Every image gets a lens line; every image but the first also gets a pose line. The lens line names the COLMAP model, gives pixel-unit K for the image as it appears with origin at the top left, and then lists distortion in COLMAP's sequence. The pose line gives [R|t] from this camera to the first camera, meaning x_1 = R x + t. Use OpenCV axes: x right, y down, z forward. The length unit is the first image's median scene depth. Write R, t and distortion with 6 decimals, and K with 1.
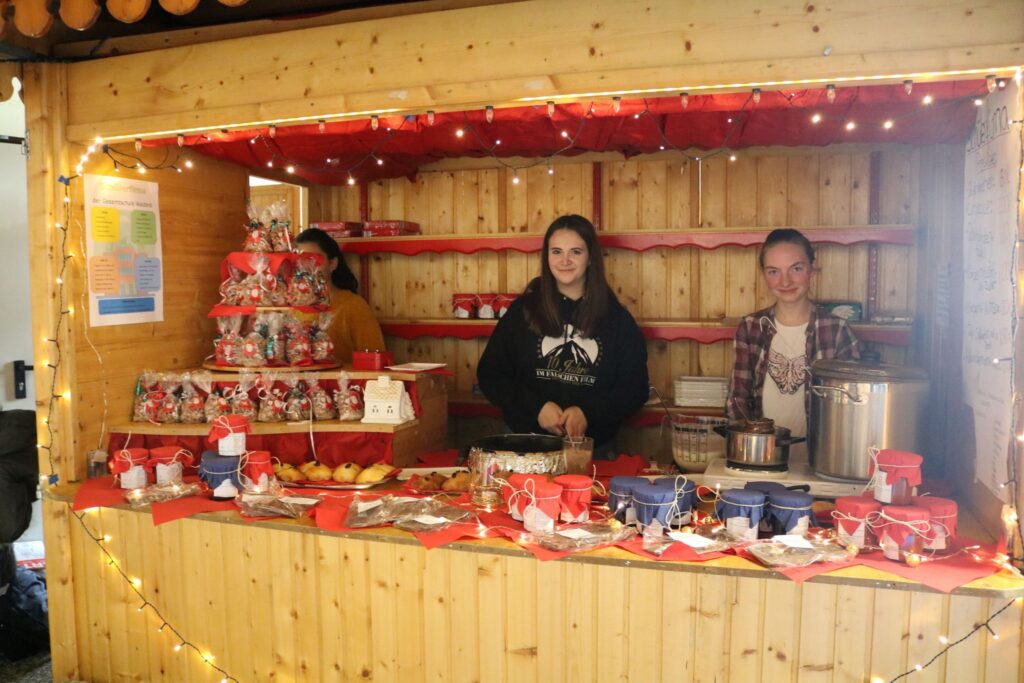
lens RADIAL K [[851.9, 0, 512.0], [0, 851.9, 341.5], [0, 0, 1]] dist [-0.181302, 0.151932]
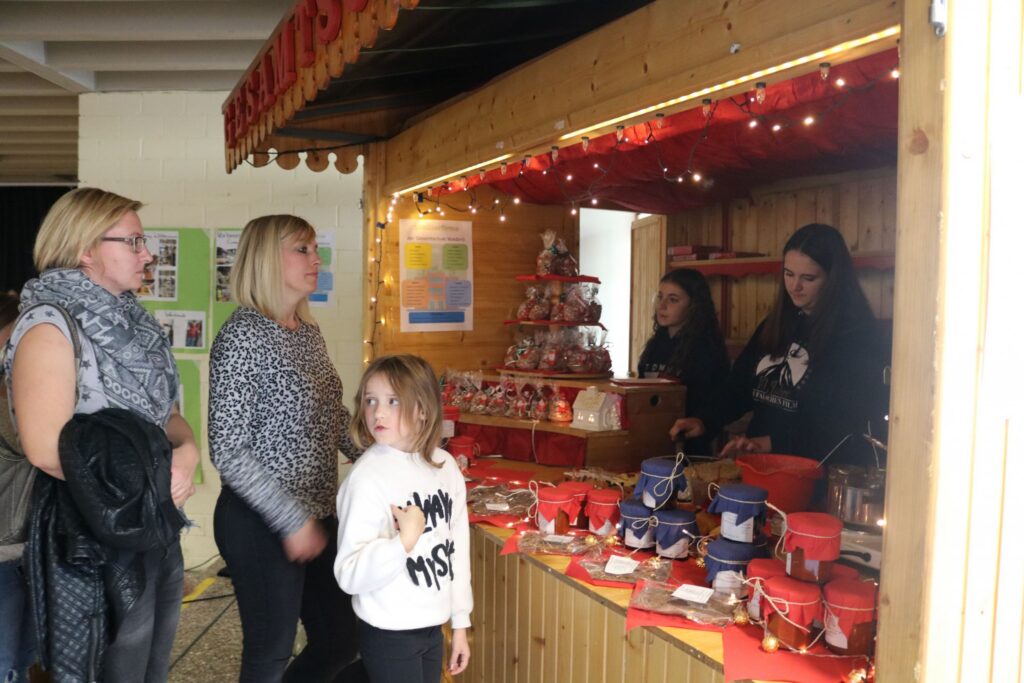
lens RADIAL K [[851.9, 0, 512.0], [0, 851.9, 341.5], [0, 0, 1]] dist [-0.181302, 0.151932]
pose [[0.699707, 0.045252, -0.712995, 0.573961], [-0.060515, 0.998159, 0.003964, -0.017779], [0.711862, 0.040373, 0.701158, 0.141928]]
